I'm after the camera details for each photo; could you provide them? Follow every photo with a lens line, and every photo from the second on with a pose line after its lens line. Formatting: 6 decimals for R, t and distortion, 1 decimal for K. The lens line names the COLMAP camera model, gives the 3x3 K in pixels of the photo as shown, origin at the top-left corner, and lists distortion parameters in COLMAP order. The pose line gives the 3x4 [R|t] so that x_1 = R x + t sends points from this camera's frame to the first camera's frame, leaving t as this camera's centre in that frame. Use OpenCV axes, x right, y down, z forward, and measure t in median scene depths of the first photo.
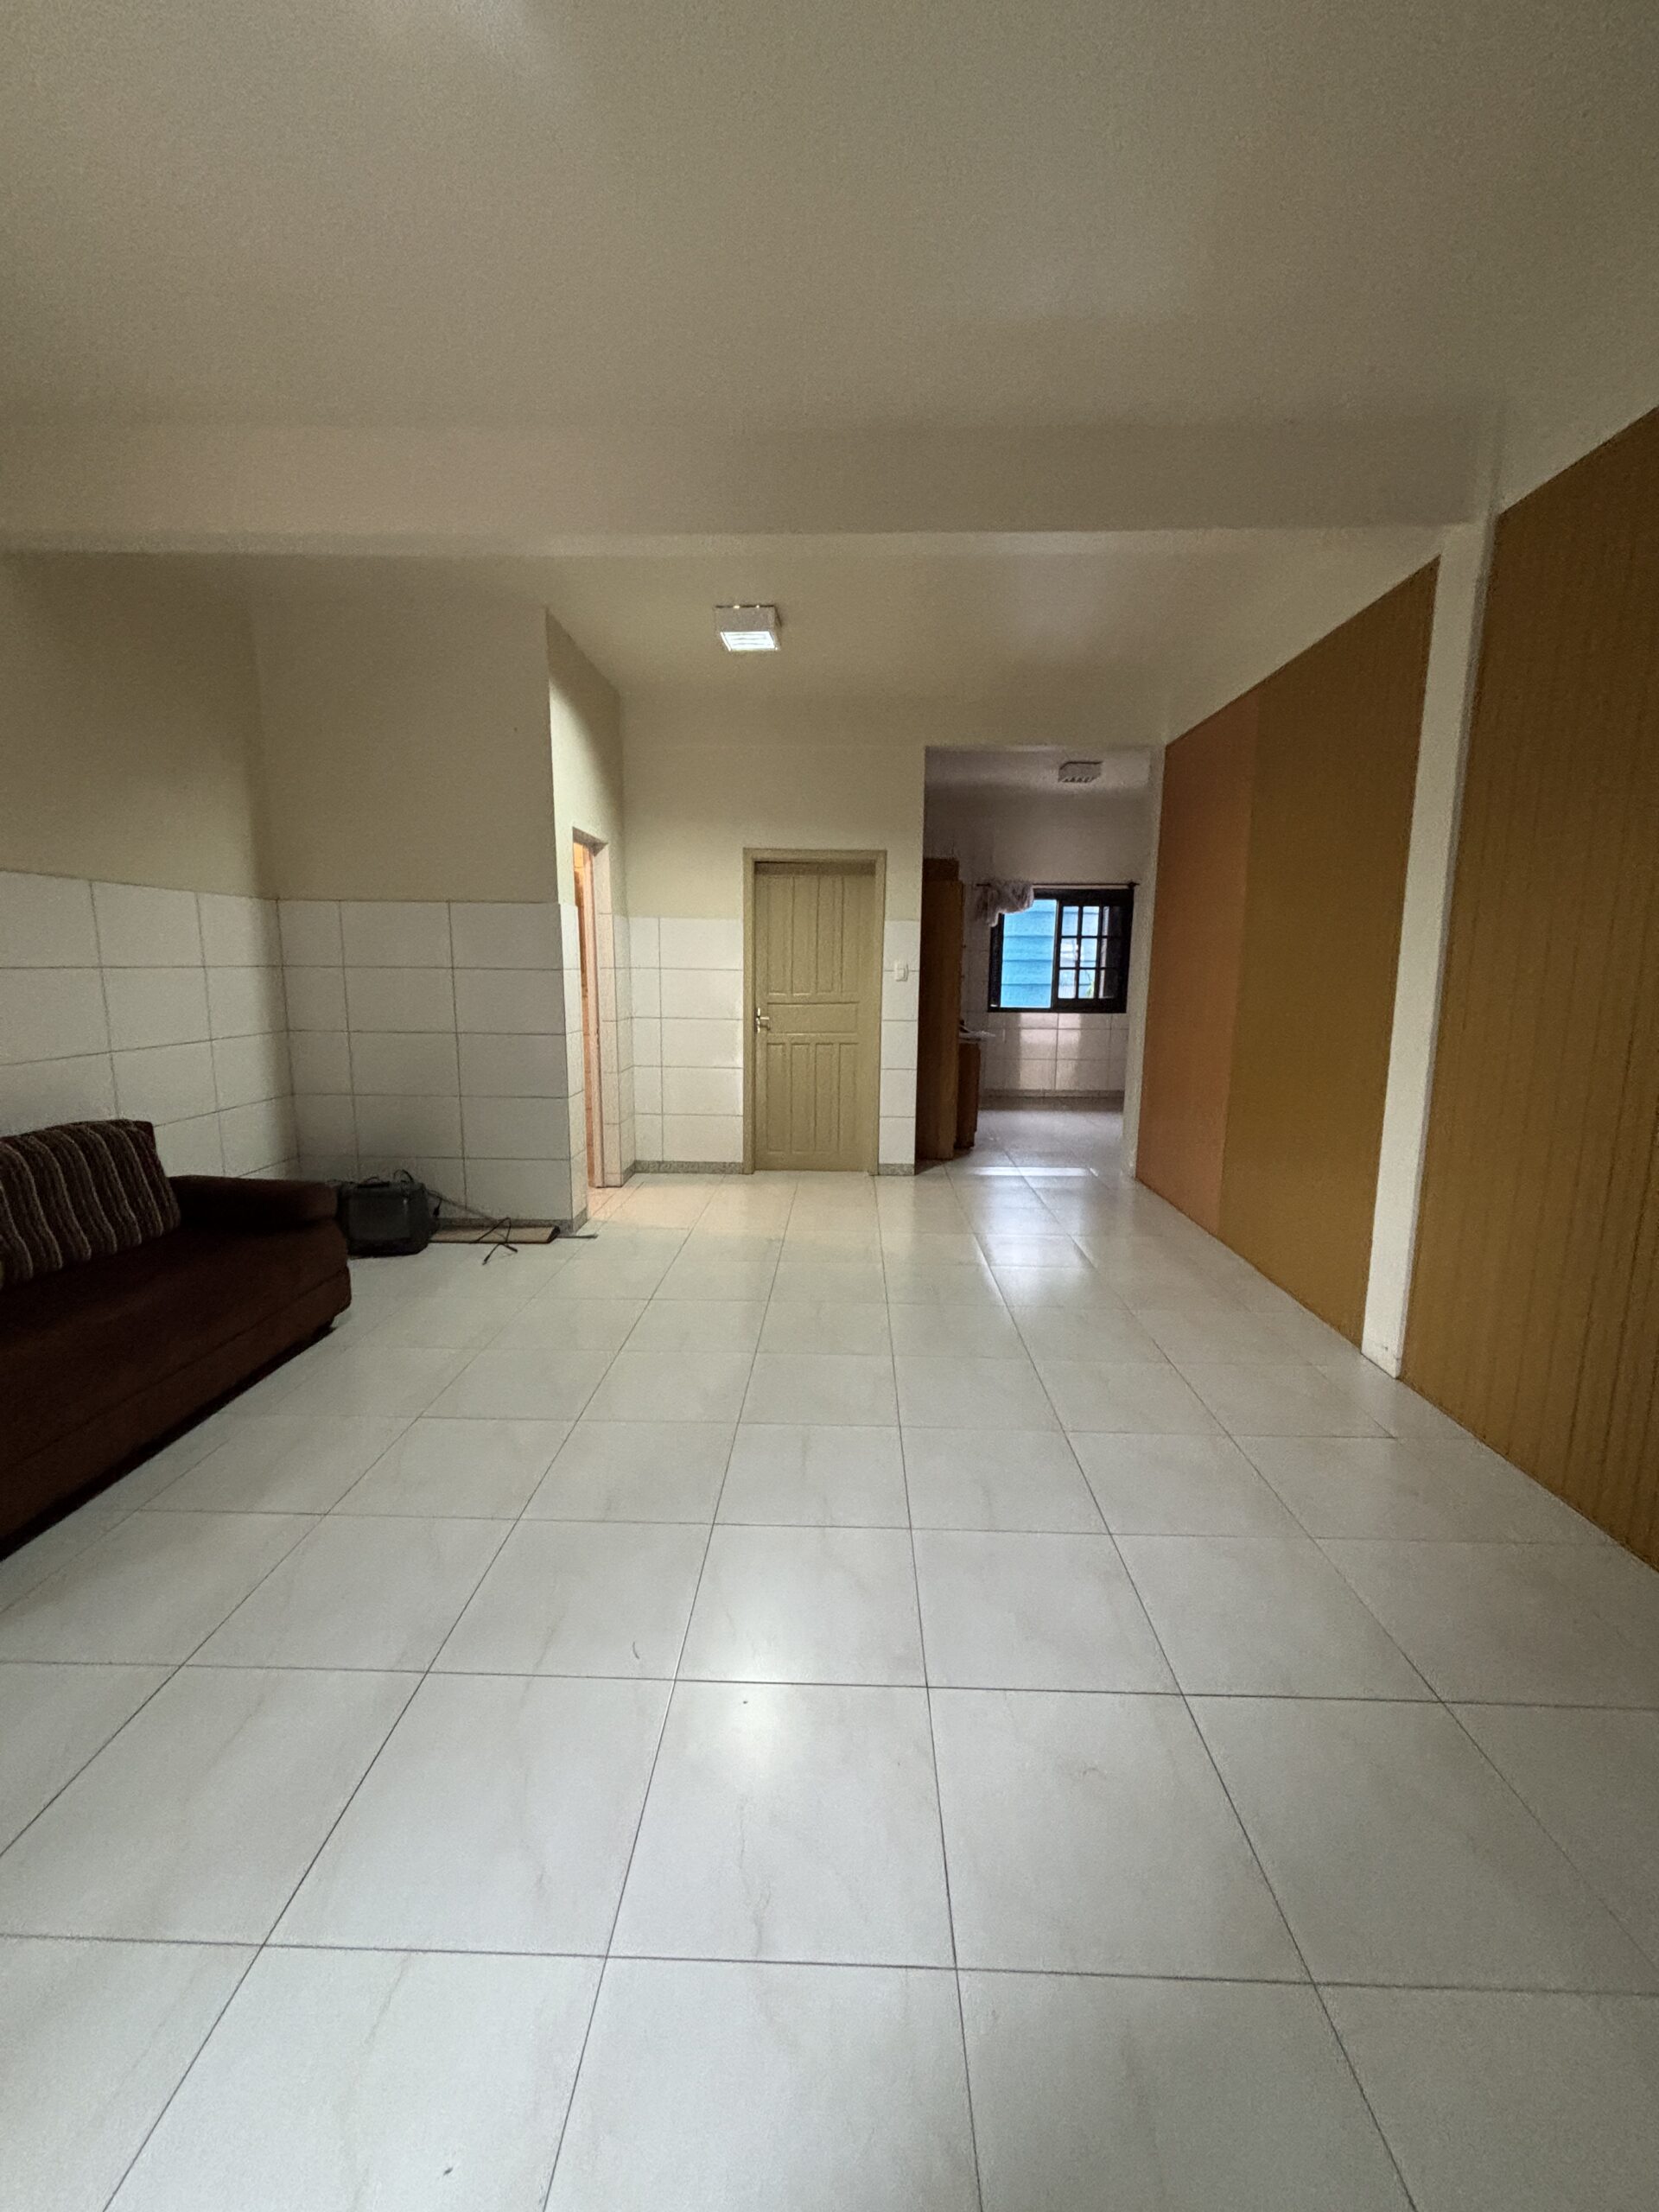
lens RADIAL K [[884.0, 0, 829.5], [0, 884.0, 1106.0], [0, 0, 1]] dist [0.010283, -0.000073]
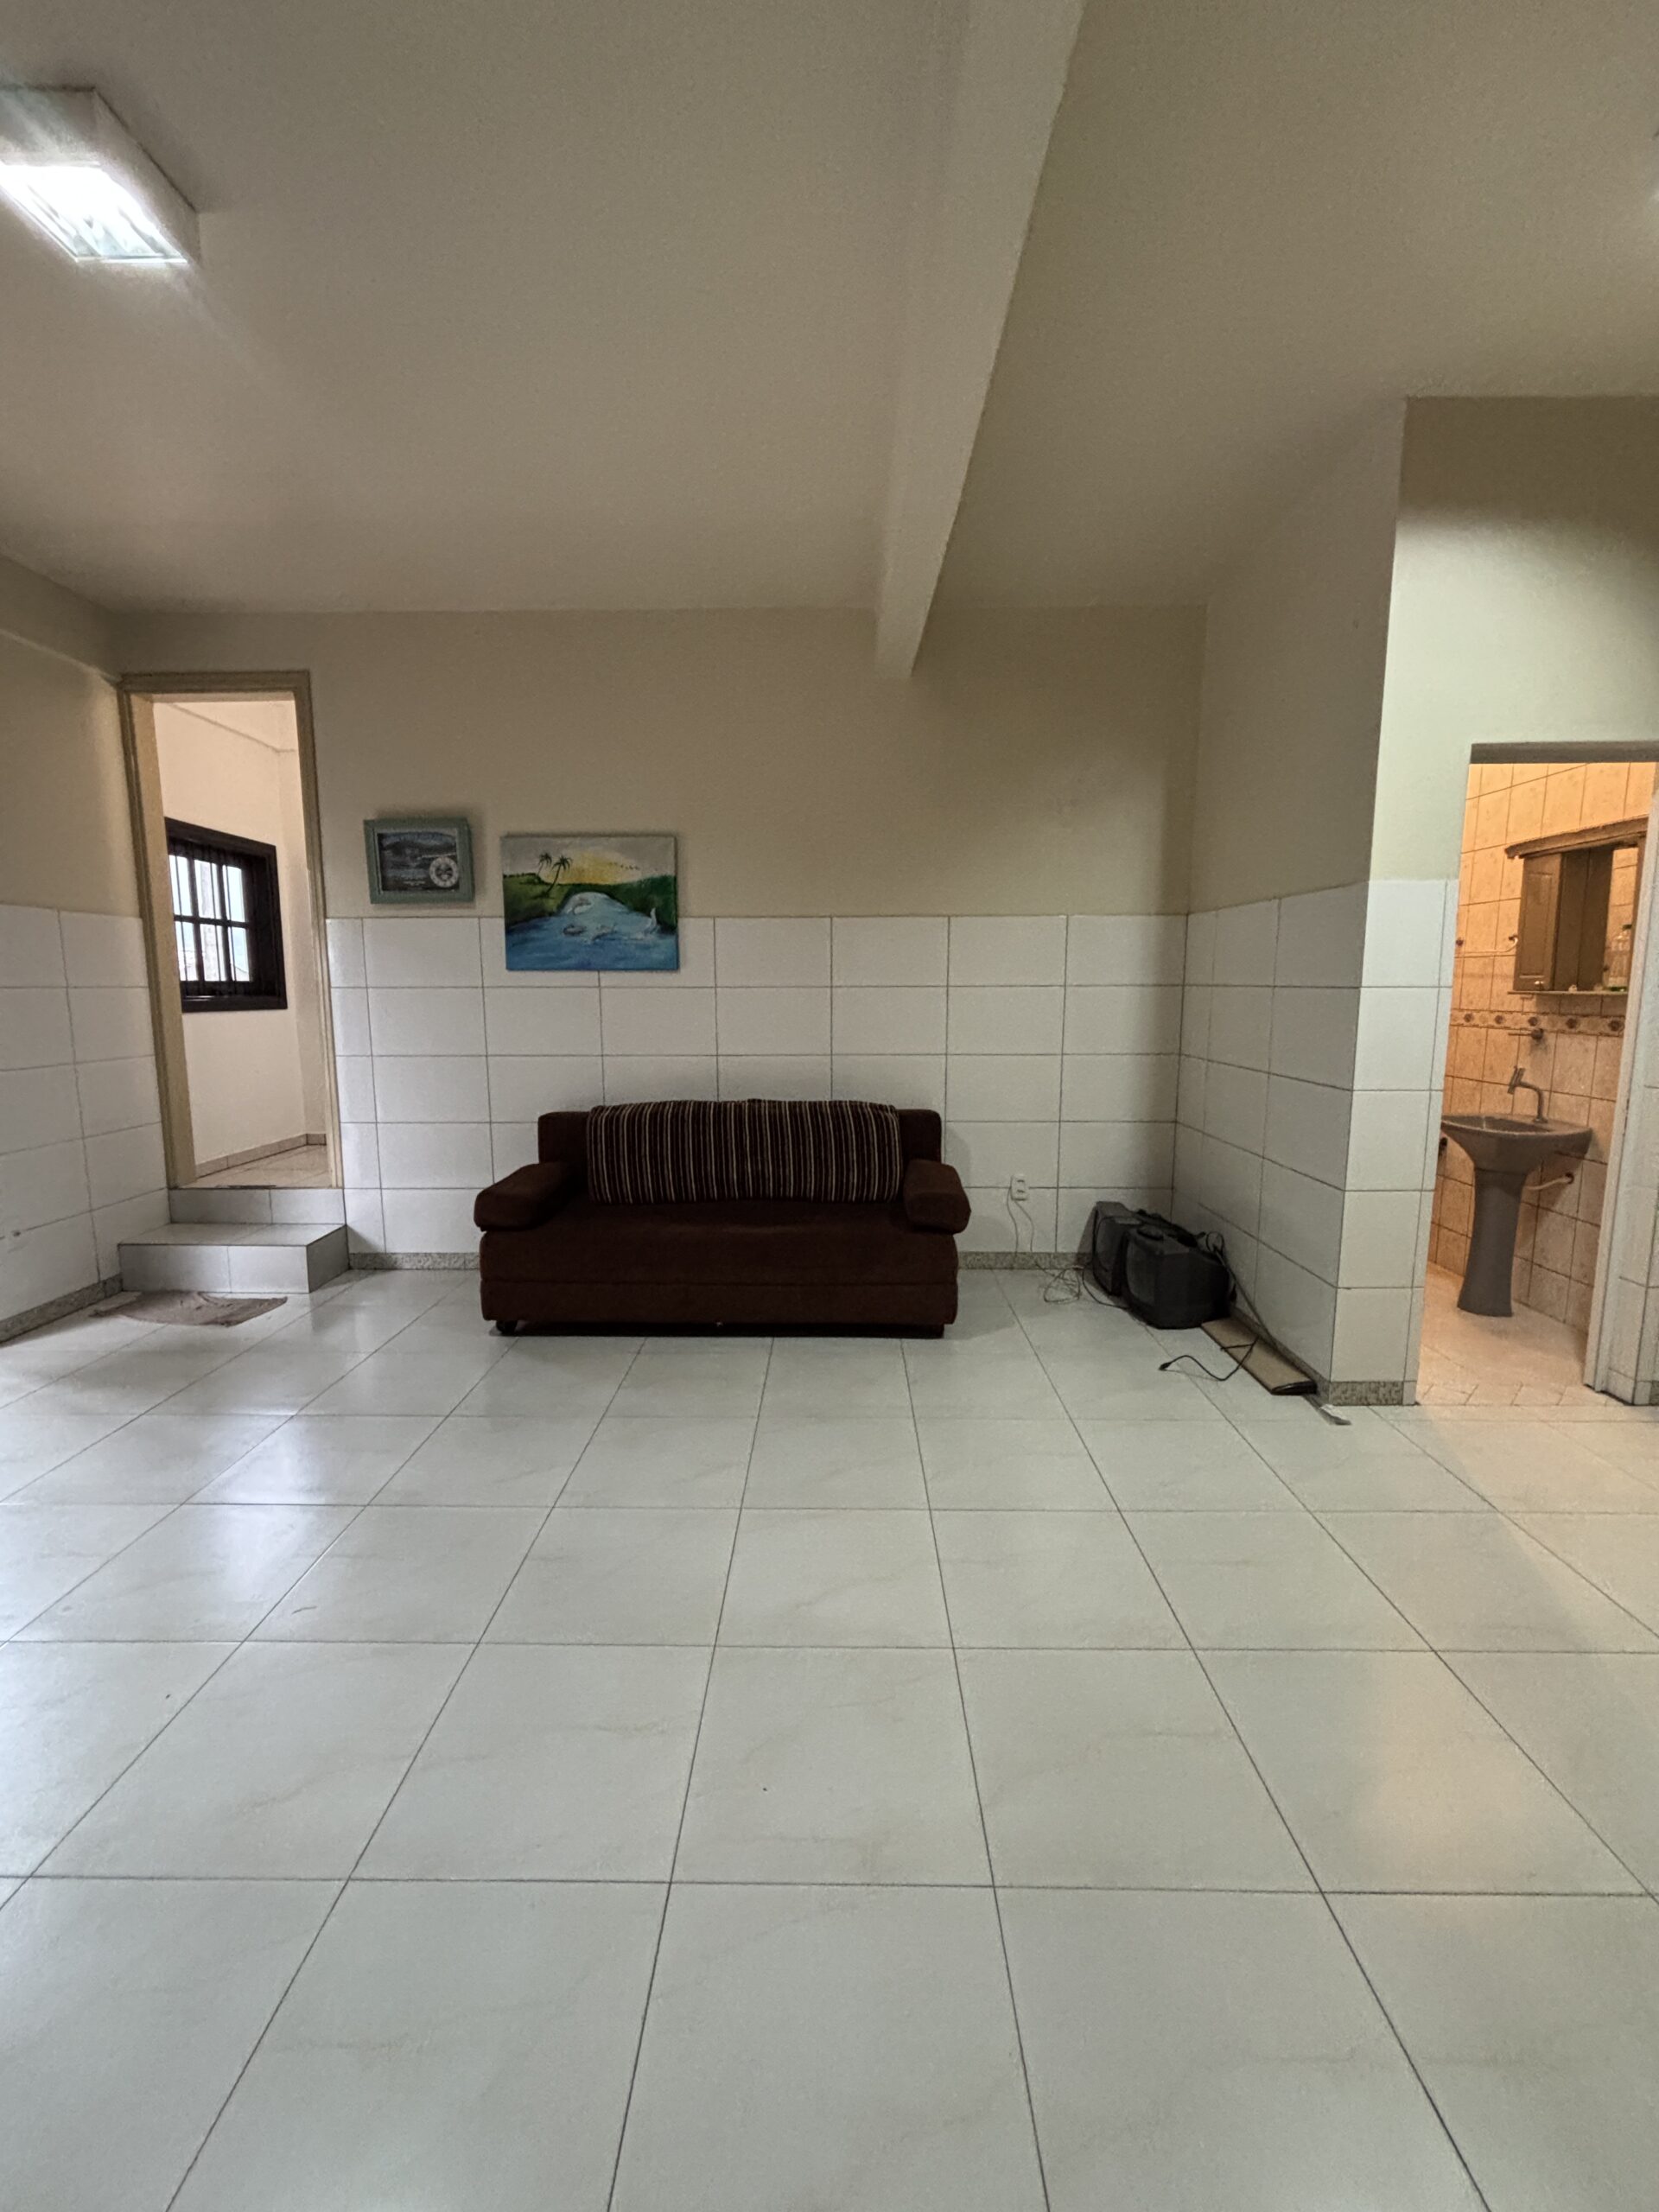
lens RADIAL K [[892.7, 0, 829.5], [0, 892.7, 1106.0], [0, 0, 1]] dist [-0.000815, -0.000043]
pose [[0.008592, 0.134315, -0.990901, 0.365314], [-0.159239, 0.978477, 0.131250, -0.107779], [0.987203, 0.156662, 0.029795, 0.694744]]
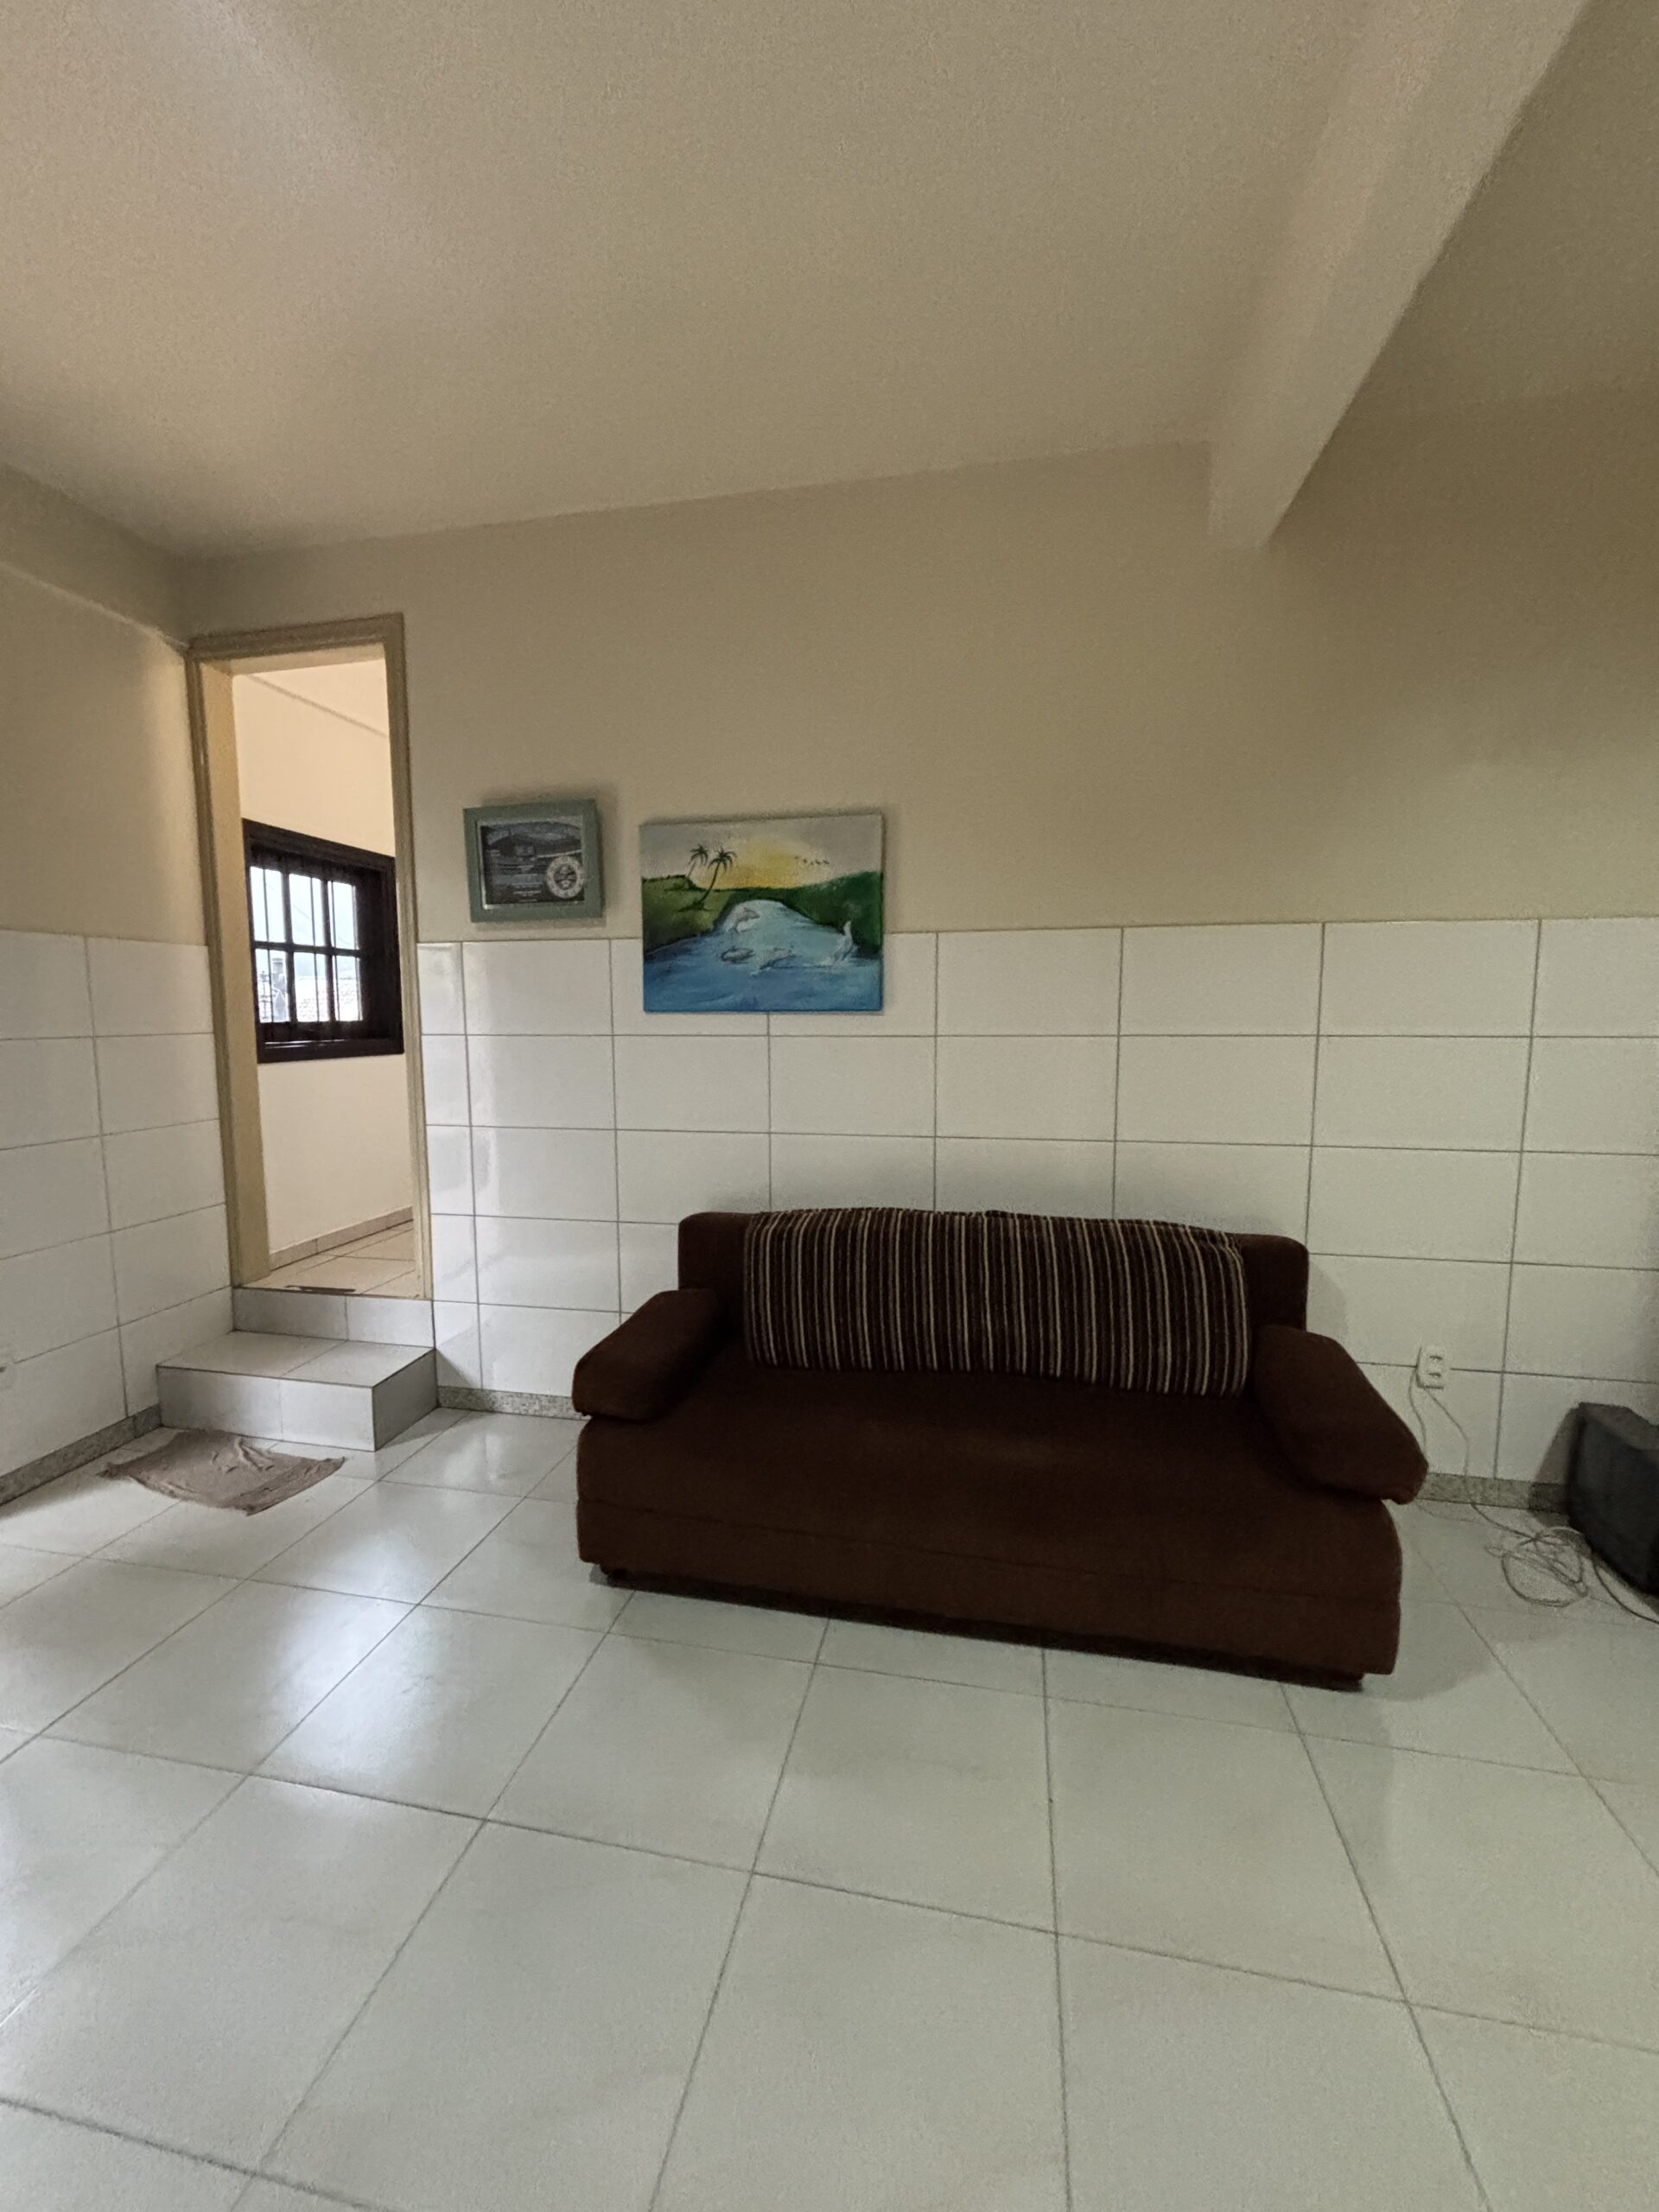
lens RADIAL K [[884.0, 0, 829.5], [0, 884.0, 1106.0], [0, 0, 1]] dist [0.010283, -0.000073]
pose [[-0.180195, 0.111849, -0.977251, 0.005317], [-0.154236, 0.978011, 0.140375, -0.116689], [0.971463, 0.176022, -0.158981, 0.609617]]
